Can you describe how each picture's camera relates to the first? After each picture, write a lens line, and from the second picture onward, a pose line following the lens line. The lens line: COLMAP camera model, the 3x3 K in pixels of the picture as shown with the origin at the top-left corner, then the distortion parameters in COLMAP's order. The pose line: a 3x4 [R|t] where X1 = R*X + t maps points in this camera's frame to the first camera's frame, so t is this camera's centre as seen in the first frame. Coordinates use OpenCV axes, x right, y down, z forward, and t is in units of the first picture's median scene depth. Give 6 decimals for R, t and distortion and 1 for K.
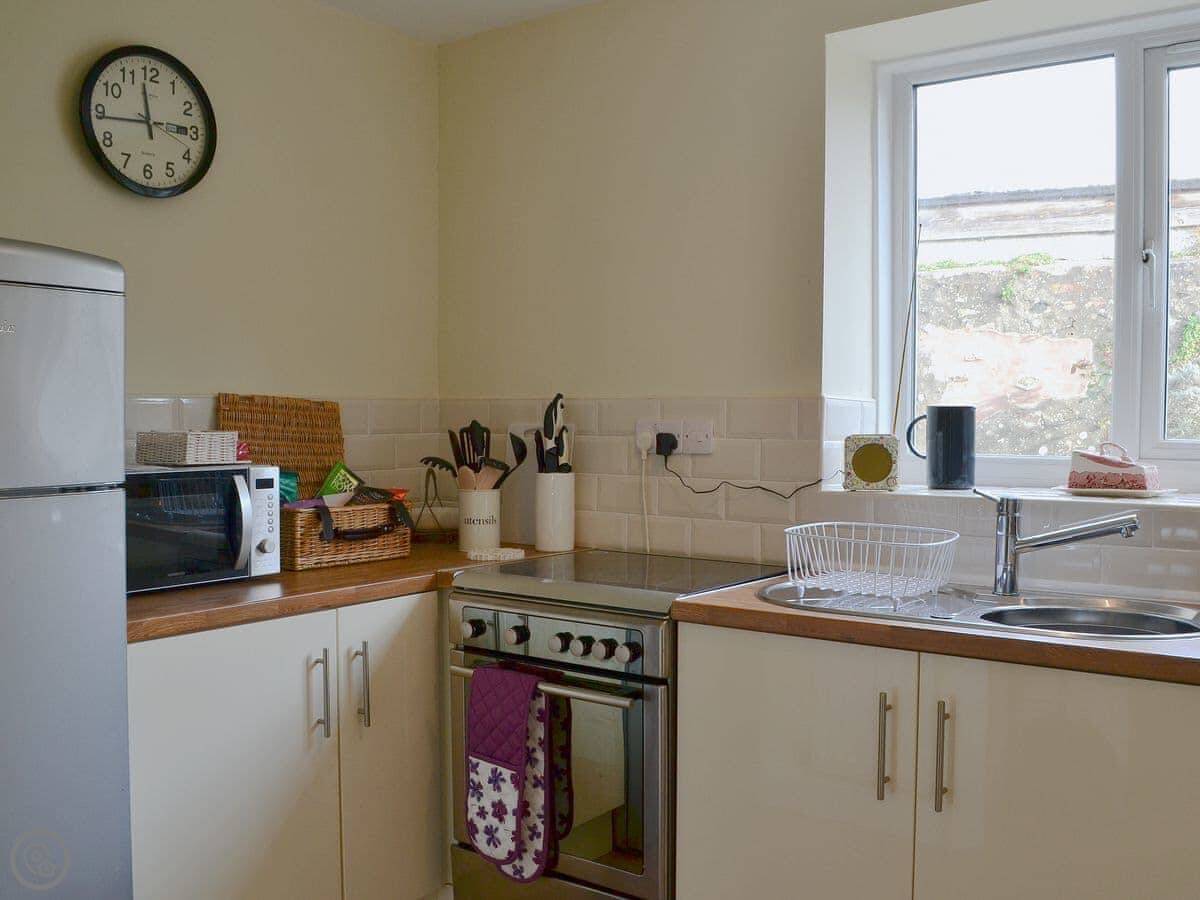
lens RADIAL K [[1184.6, 0, 597.3], [0, 1184.6, 449.8], [0, 0, 1]] dist [-0.078746, 0.000000]
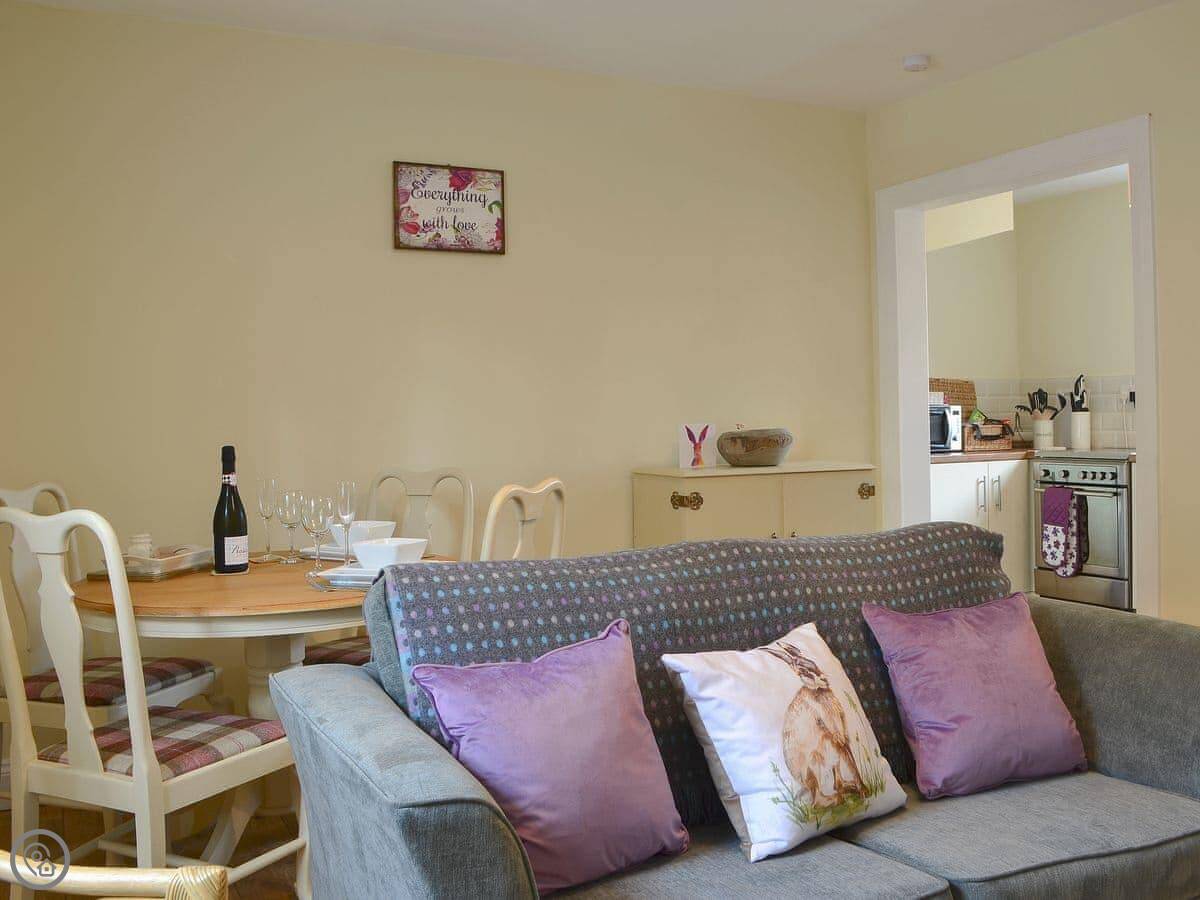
lens RADIAL K [[1184.6, 0, 615.1], [0, 1184.6, 416.4], [0, 0, 1]] dist [-0.078746, 0.000000]
pose [[0.912753, -0.016027, -0.408197, 0.072846], [0.004162, 0.999543, -0.029940, 0.107359], [0.408491, 0.025629, 0.912403, -1.545318]]
